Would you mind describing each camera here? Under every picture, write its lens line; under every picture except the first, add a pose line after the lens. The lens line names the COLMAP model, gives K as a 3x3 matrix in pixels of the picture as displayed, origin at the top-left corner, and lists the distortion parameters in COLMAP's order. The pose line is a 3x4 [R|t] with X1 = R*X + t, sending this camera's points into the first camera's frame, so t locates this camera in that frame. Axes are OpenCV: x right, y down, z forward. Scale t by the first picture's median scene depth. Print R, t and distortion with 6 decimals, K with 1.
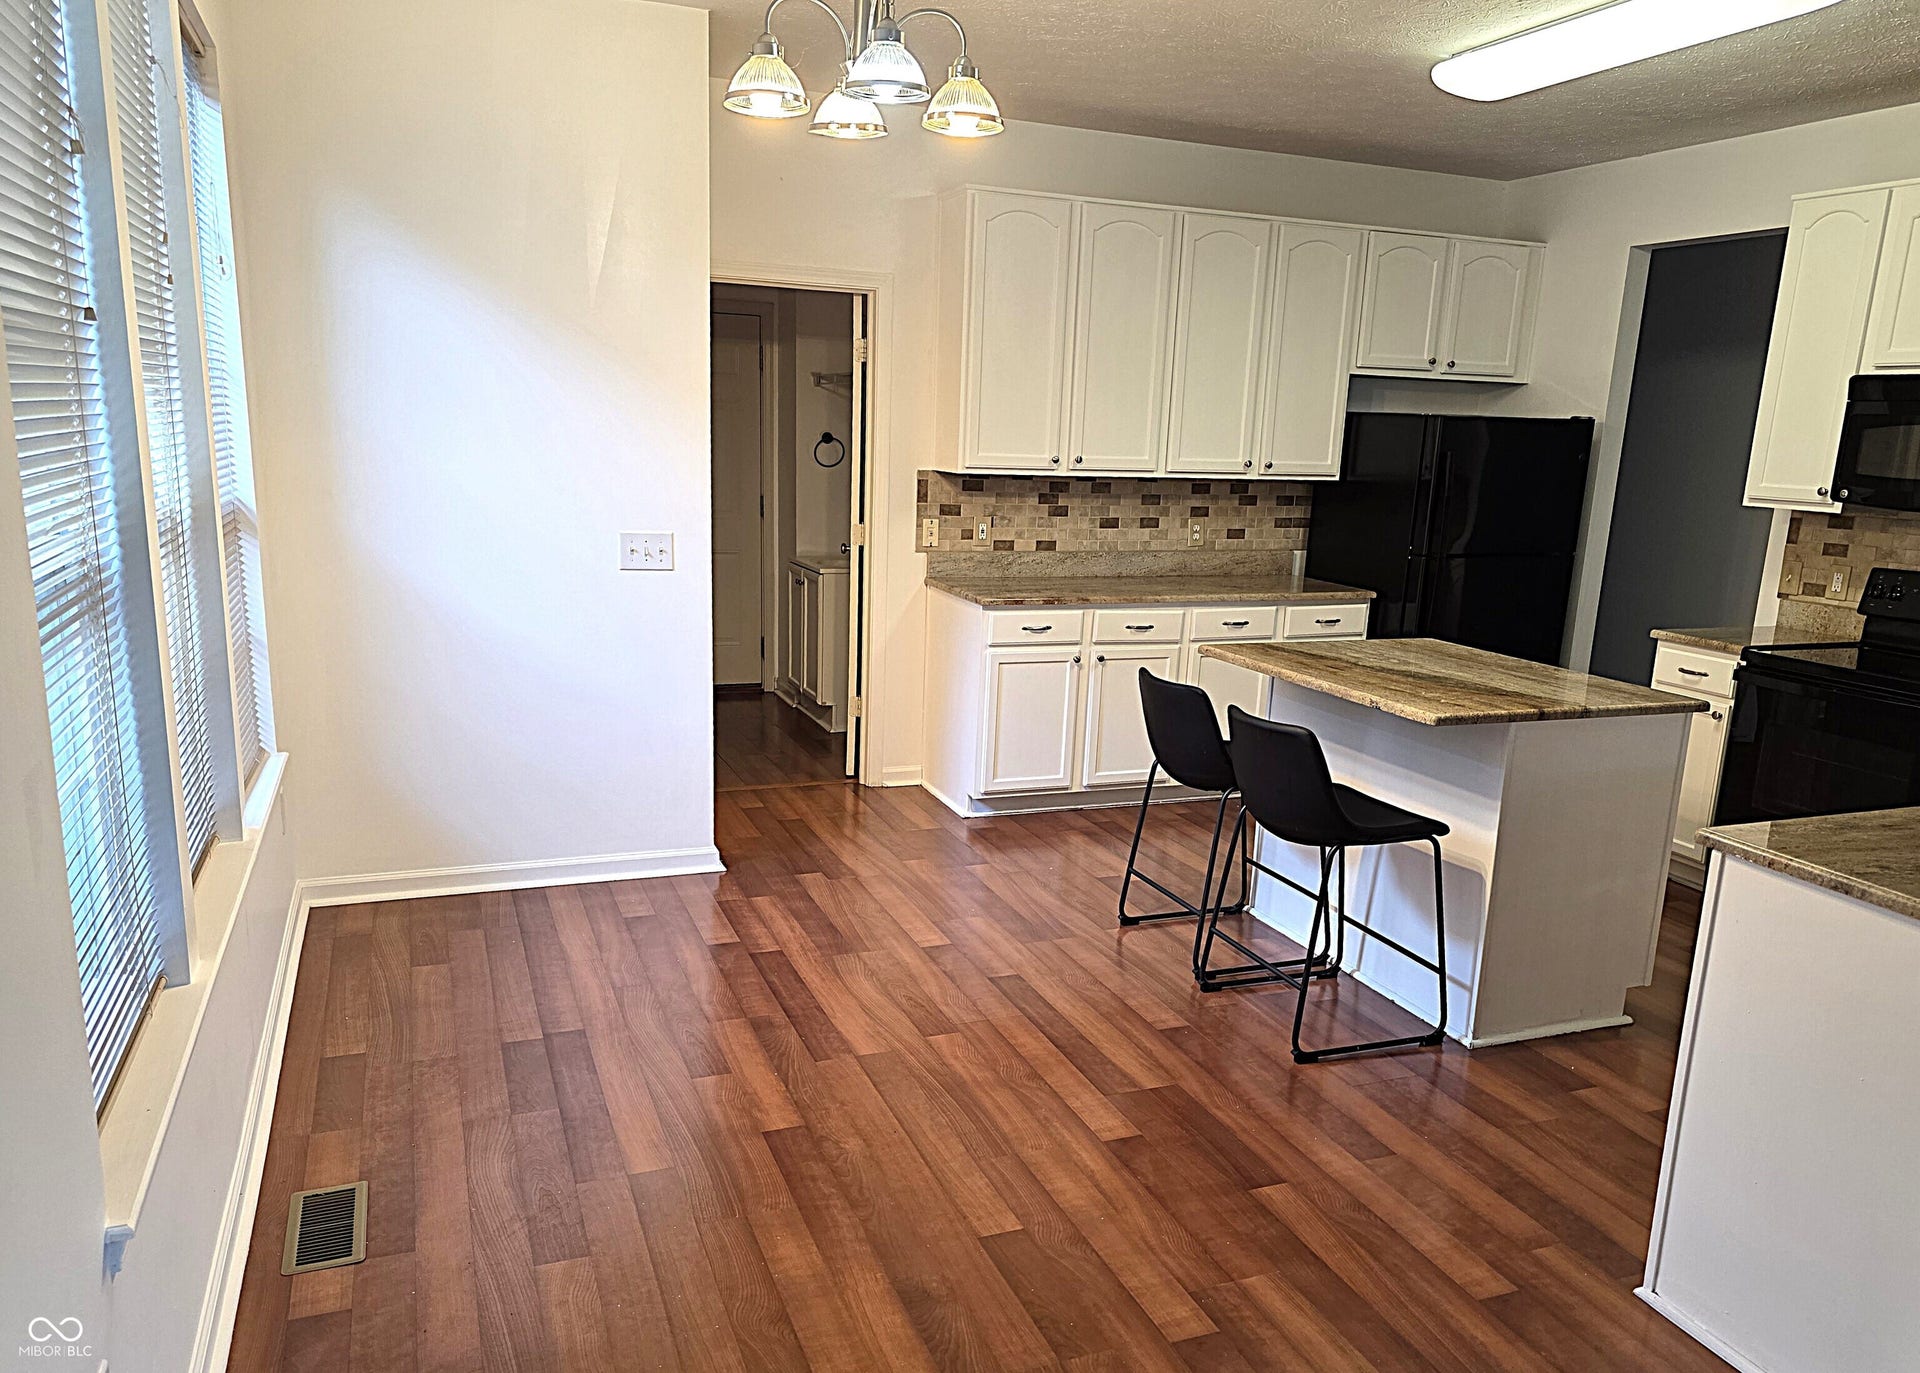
lens RADIAL K [[1387.8, 0, 984.4], [0, 1387.8, 738.4], [0, 0, 1]] dist [0.092306, -0.094888]
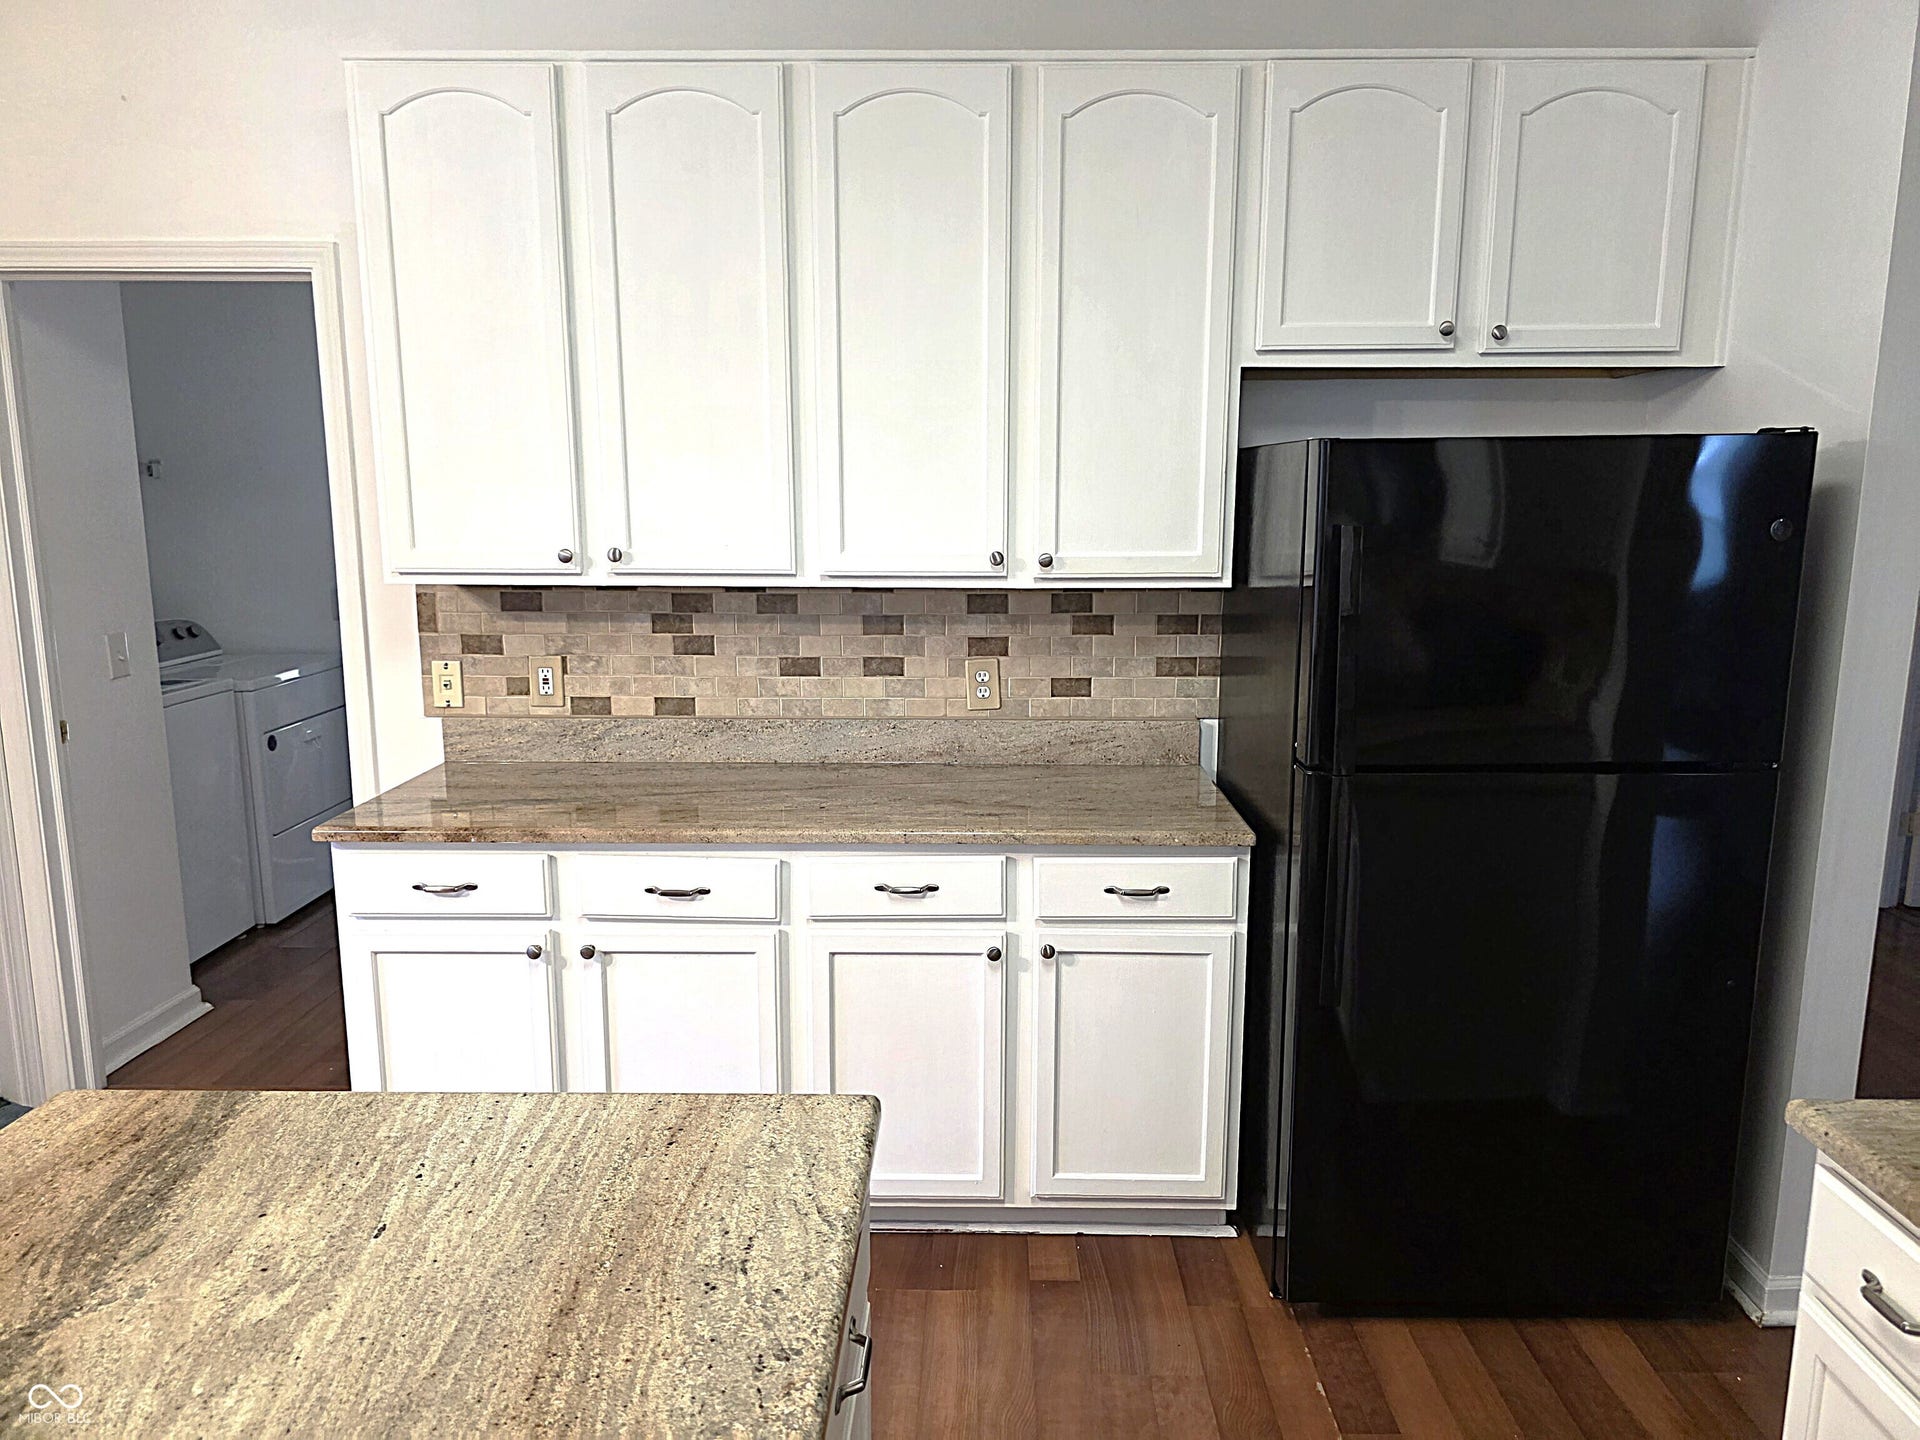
lens RADIAL K [[1299.6, 0, 960.0], [0, 1299.6, 720.0], [0, 0, 1]] dist [0.083894, -0.104103]
pose [[0.920570, 0.029892, -0.389432, 0.359090], [-0.056798, 0.996714, -0.057758, -0.111972], [0.386426, 0.075289, 0.919242, 0.577542]]
